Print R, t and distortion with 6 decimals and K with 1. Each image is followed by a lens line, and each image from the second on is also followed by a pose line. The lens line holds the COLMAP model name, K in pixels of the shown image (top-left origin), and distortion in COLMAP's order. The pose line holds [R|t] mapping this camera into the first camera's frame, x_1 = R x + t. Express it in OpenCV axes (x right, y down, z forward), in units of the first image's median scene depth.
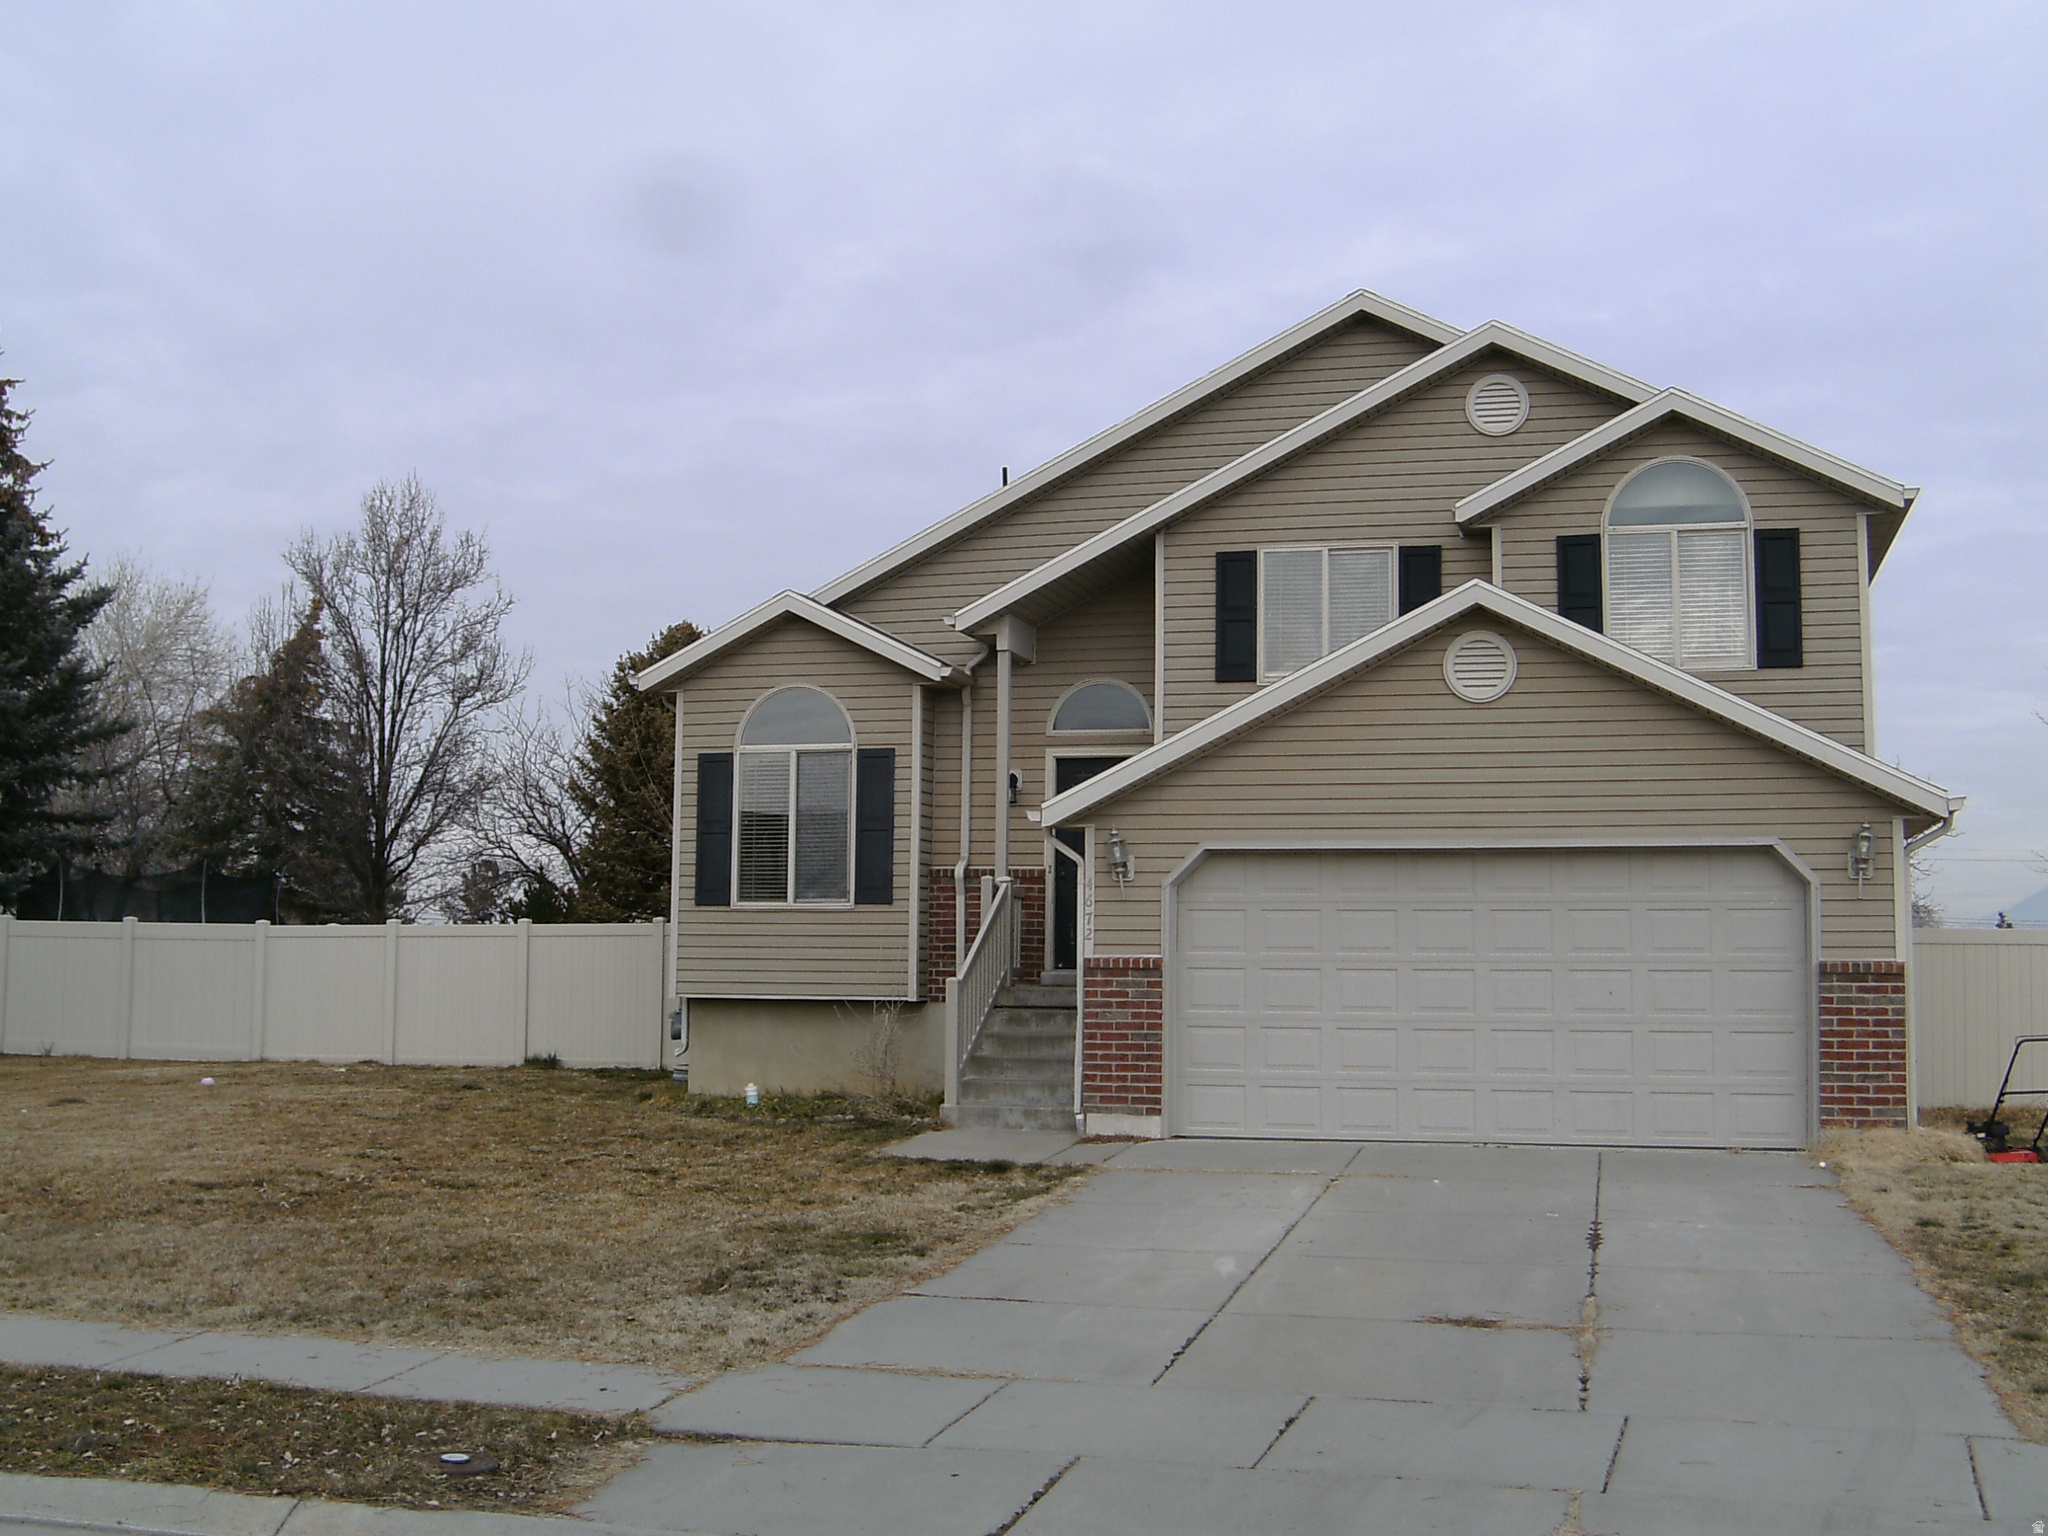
lens RADIAL K [[2144.5, 0, 1024.0], [0, 2144.5, 768.0], [0, 0, 1]] dist [-0.025383, 0.006787]
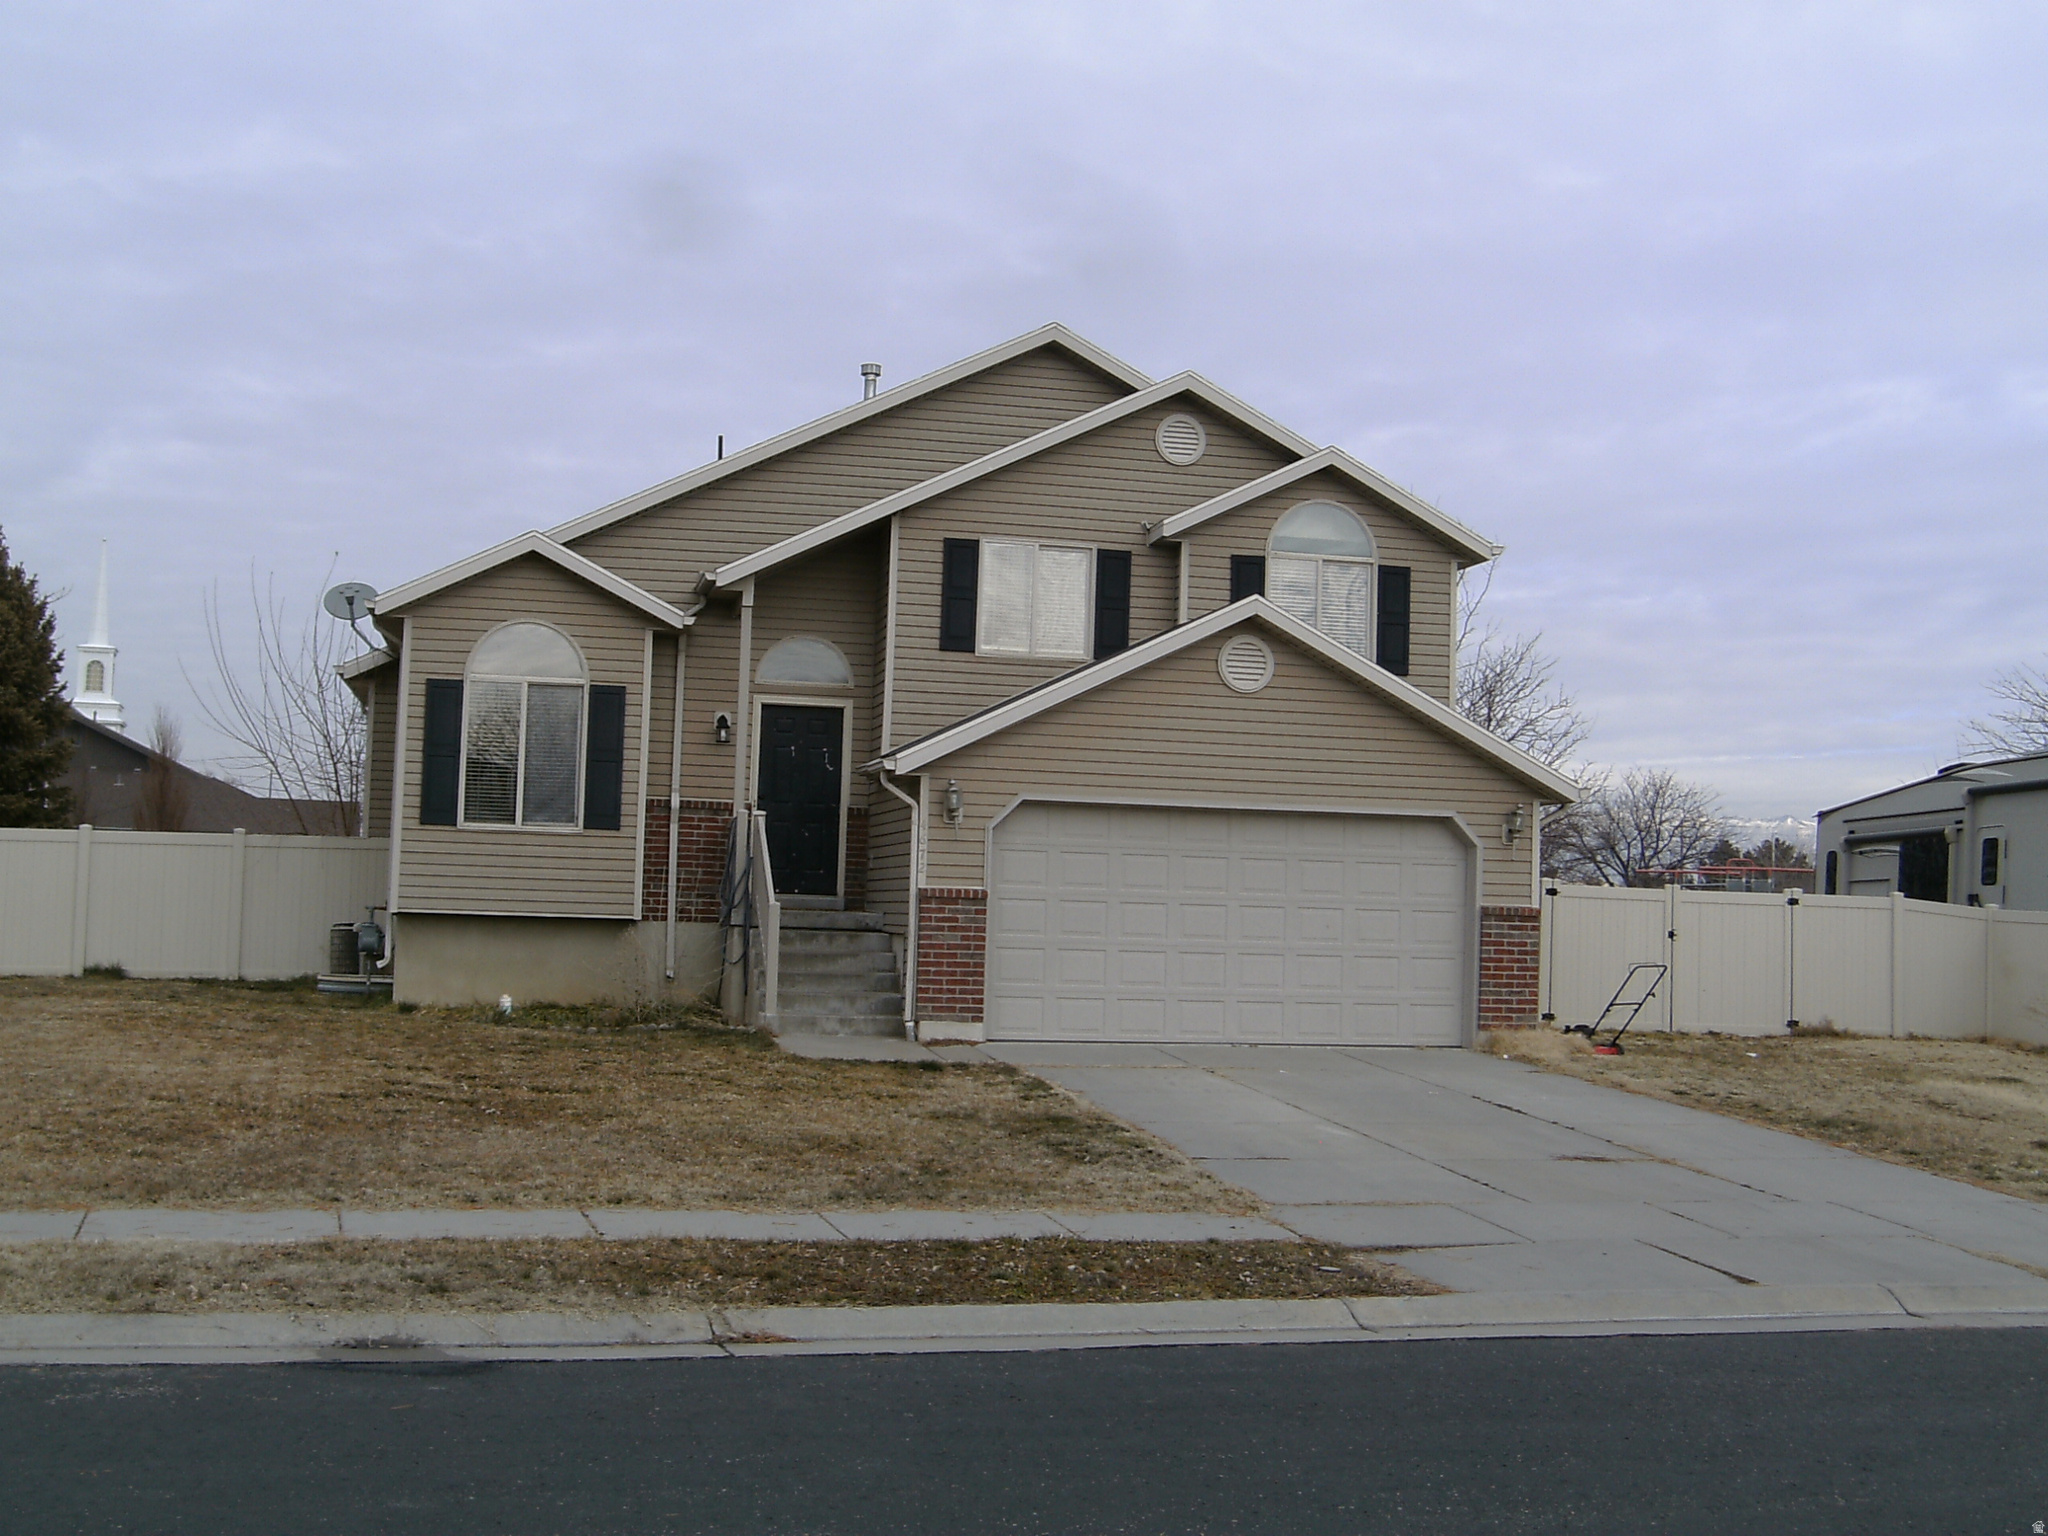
lens RADIAL K [[2065.8, 0, 1024.0], [0, 2065.8, 768.0], [0, 0, 1]] dist [-0.004768, -0.019162]
pose [[0.906411, 0.047985, 0.419662, -0.390703], [-0.063345, 0.997733, 0.022735, -0.005646], [-0.417620, -0.047191, 0.907396, -0.039538]]
